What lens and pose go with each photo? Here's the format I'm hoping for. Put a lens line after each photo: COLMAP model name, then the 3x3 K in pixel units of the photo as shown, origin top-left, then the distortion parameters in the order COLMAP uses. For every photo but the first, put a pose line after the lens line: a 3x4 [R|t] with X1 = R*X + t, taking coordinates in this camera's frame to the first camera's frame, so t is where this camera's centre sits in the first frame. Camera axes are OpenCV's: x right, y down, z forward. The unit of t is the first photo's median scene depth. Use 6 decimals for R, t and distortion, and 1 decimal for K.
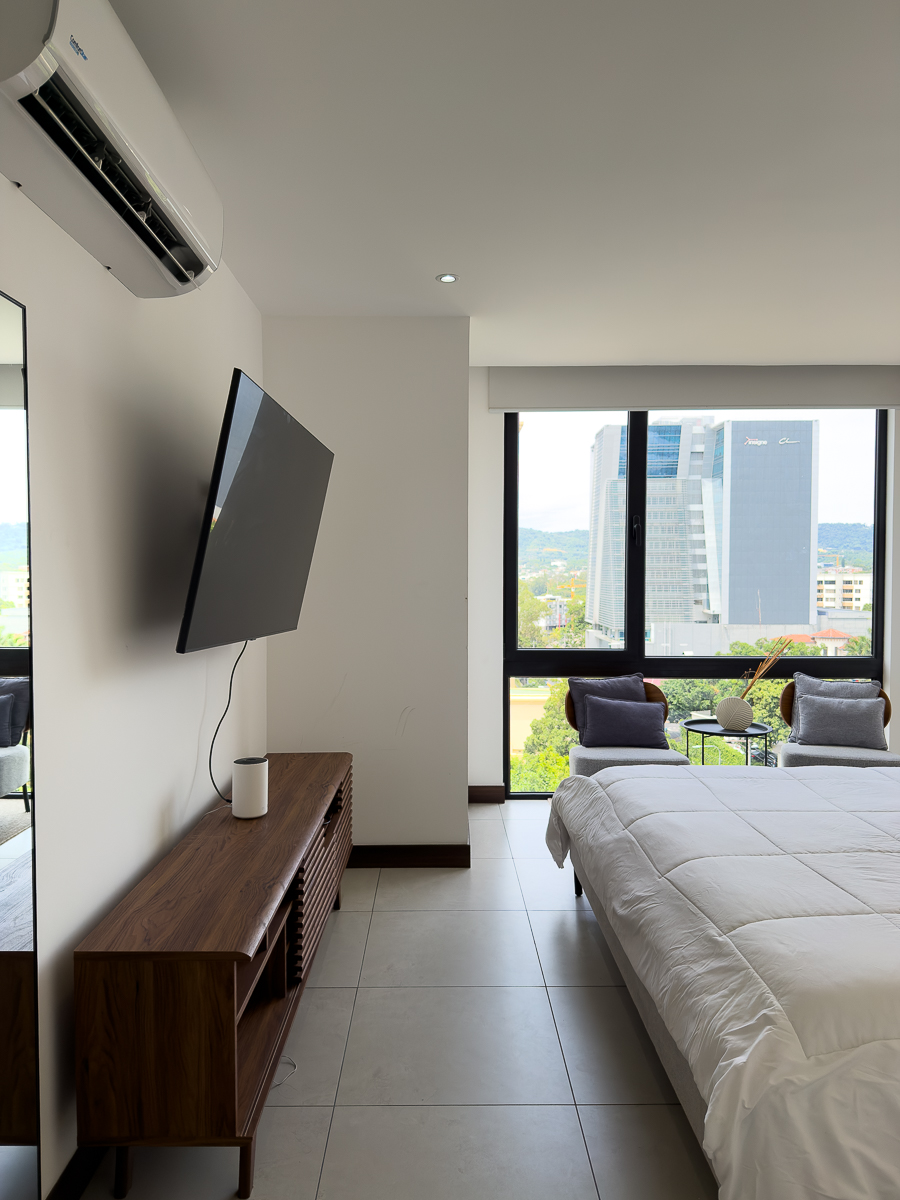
lens RADIAL K [[868.8, 0, 450.0], [0, 868.8, 600.0], [0, 0, 1]] dist [0.079561, -0.067594]
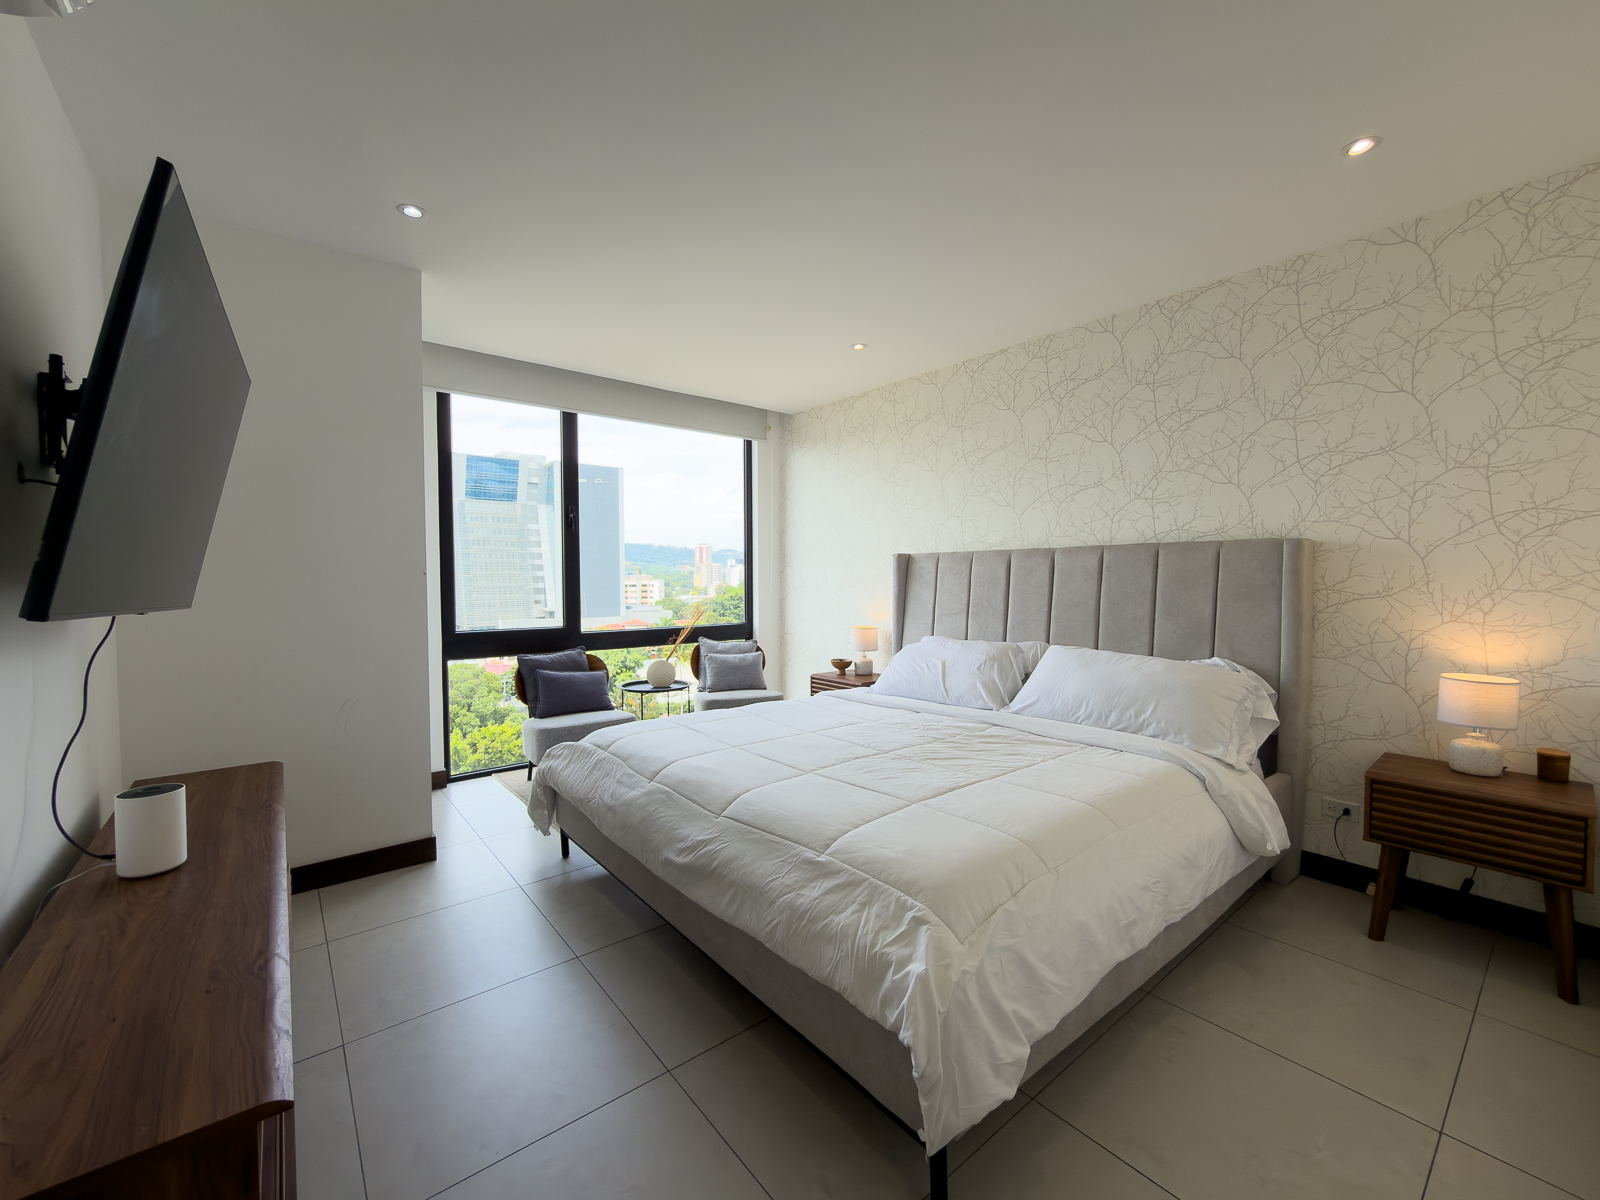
lens RADIAL K [[661.3, 0, 800.0], [0, 661.3, 600.0], [0, 0, 1]] dist [0.019412, -0.000238]
pose [[0.787763, -0.025443, 0.615453, -0.110954], [0.026313, 0.999625, 0.007645, 0.032573], [-0.615417, 0.010172, 0.788136, 0.201280]]
